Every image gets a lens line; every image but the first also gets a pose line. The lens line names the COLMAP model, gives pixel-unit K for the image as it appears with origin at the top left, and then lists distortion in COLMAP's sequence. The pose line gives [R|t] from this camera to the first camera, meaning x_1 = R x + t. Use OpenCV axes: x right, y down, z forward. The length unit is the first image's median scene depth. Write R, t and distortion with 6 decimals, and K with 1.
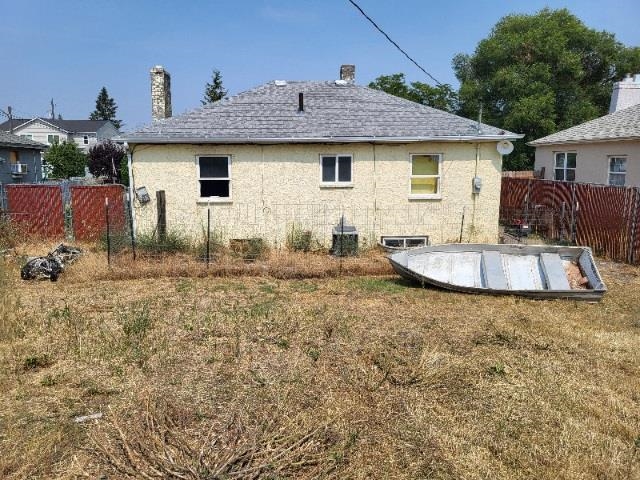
lens RADIAL K [[482.2, 0, 319.6], [0, 482.2, 233.1], [0, 0, 1]] dist [0.042433, -0.002986]
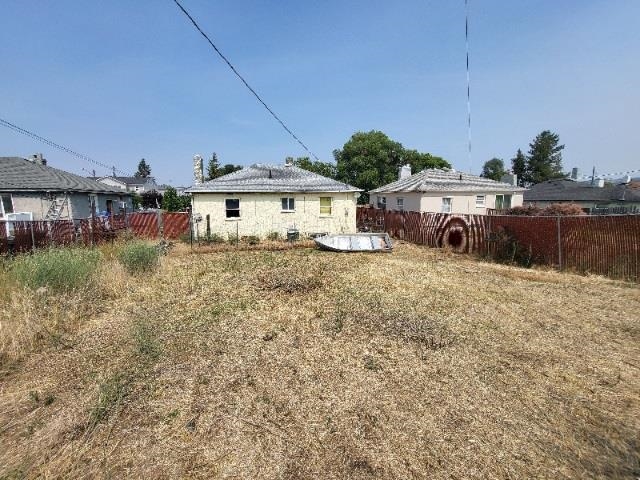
lens RADIAL K [[249.7, 0, 314.4], [0, 249.7, 232.8], [0, 0, 1]] dist [-0.001682, -0.000850]
pose [[0.982287, -0.028720, 0.185168, -0.065271], [0.031070, 0.999469, -0.009801, 0.018210], [-0.184788, 0.015381, 0.982658, -0.181644]]
